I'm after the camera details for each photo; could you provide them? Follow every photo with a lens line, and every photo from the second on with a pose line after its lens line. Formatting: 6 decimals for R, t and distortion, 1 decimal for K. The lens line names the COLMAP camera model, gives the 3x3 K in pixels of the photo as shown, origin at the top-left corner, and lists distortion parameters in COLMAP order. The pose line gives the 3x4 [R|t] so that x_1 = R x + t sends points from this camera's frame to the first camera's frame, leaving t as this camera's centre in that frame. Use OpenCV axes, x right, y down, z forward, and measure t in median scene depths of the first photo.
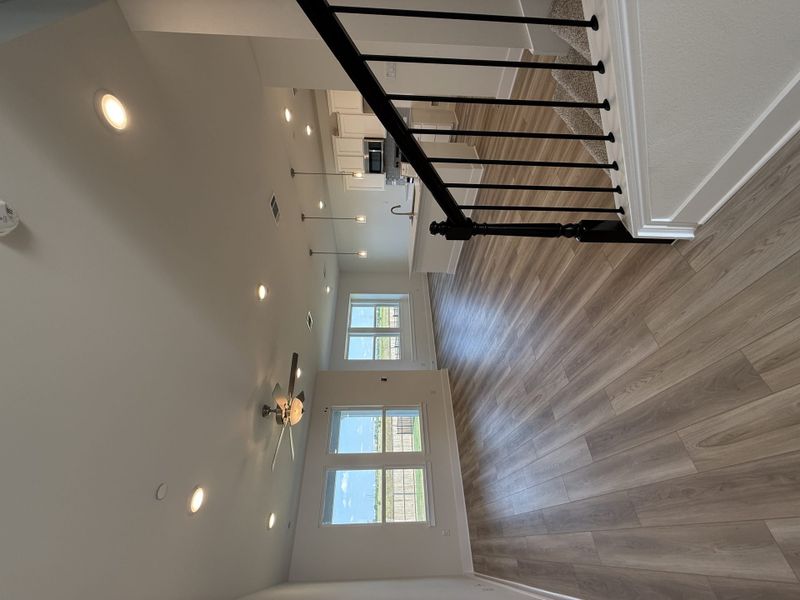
lens RADIAL K [[318.2, 0, 399.8], [0, 318.2, 300.8], [0, 0, 1]] dist [0.000520, -0.000007]
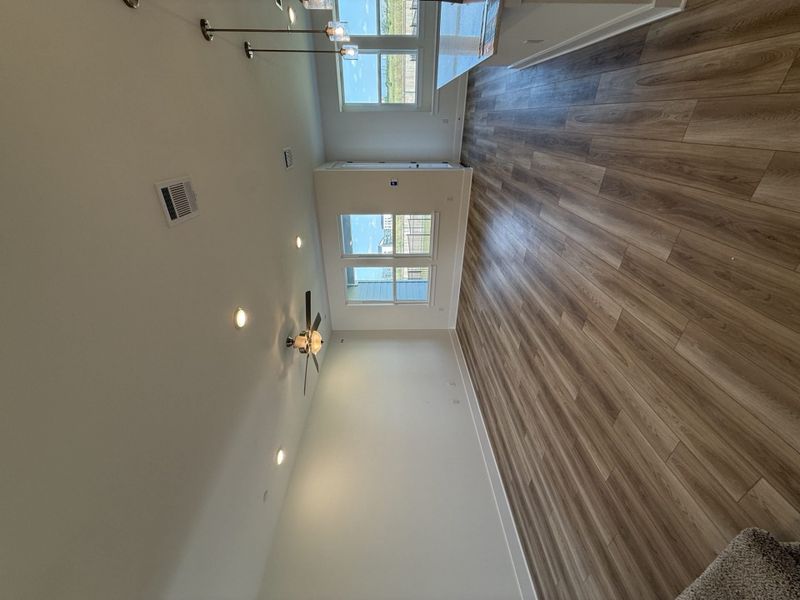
lens RADIAL K [[320.8, 0, 400.0], [0, 320.8, 300.8], [0, 0, 1]] dist [0.000277, 0.000039]
pose [[0.999085, 0.041997, -0.008134, -0.015485], [-0.008594, 0.383327, 0.923573, -0.433406], [0.041905, -0.922657, 0.383337, 0.407592]]
